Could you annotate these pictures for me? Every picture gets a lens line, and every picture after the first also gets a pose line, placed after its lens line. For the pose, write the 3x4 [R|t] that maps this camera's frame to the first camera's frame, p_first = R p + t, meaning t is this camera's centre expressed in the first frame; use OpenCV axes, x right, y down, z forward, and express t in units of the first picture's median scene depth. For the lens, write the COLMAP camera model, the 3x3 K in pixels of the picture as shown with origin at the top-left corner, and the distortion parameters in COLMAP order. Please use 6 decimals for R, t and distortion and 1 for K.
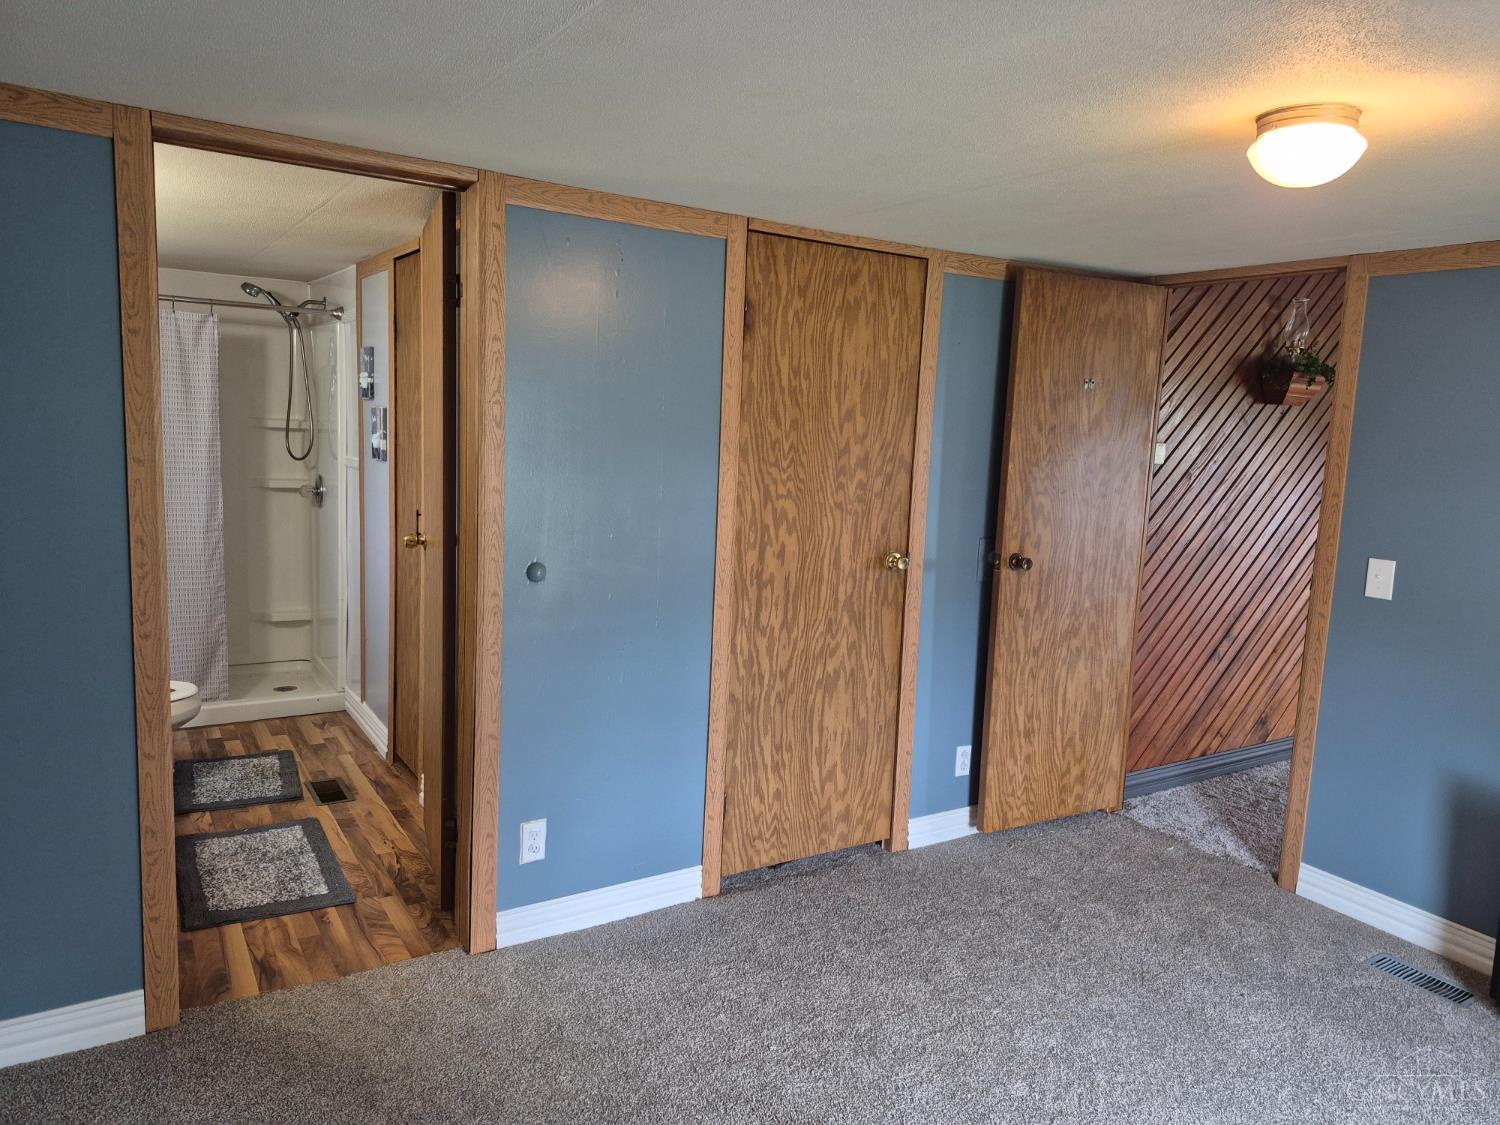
lens RADIAL K [[1048.8, 0, 746.8], [0, 1048.8, 558.9], [0, 0, 1]] dist [0.071045, -0.088625]
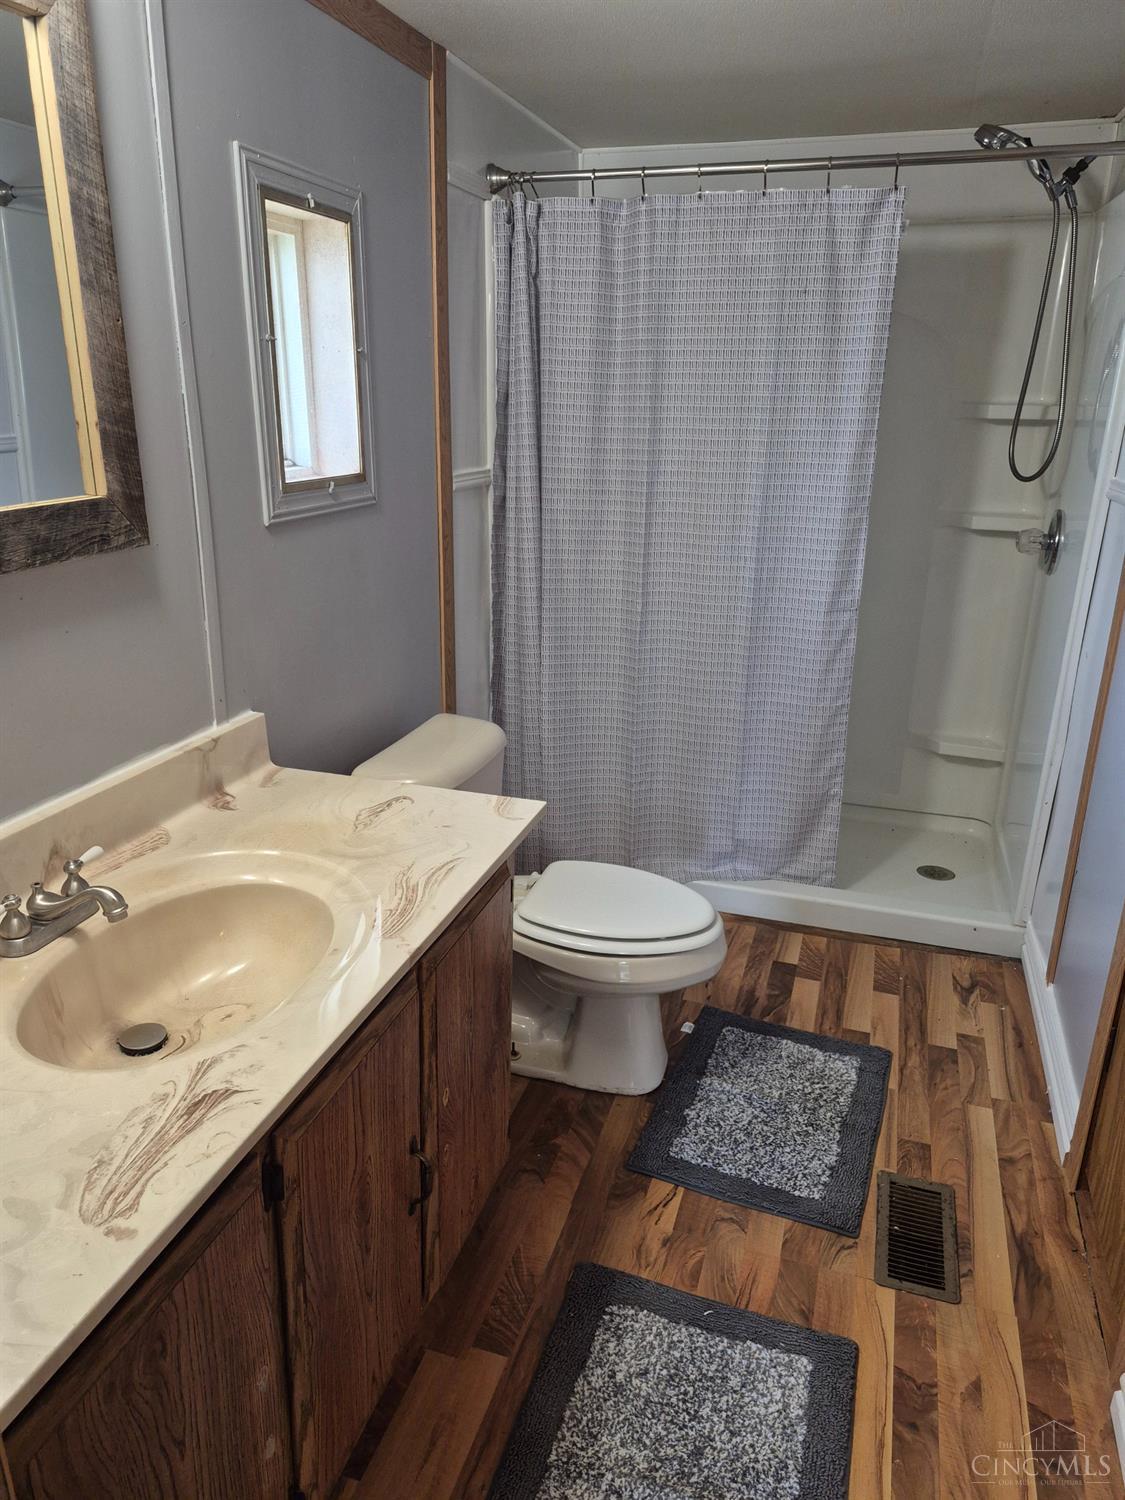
lens RADIAL K [[1048.8, 0, 565.1], [0, 1048.8, 750.0], [0, 0, 1]] dist [0.071045, -0.088625]
pose [[0.658361, 0.216139, -0.721003, -0.248154], [-0.088061, 0.973425, 0.211399, -0.083874], [0.747533, -0.075685, 0.659898, 0.716539]]
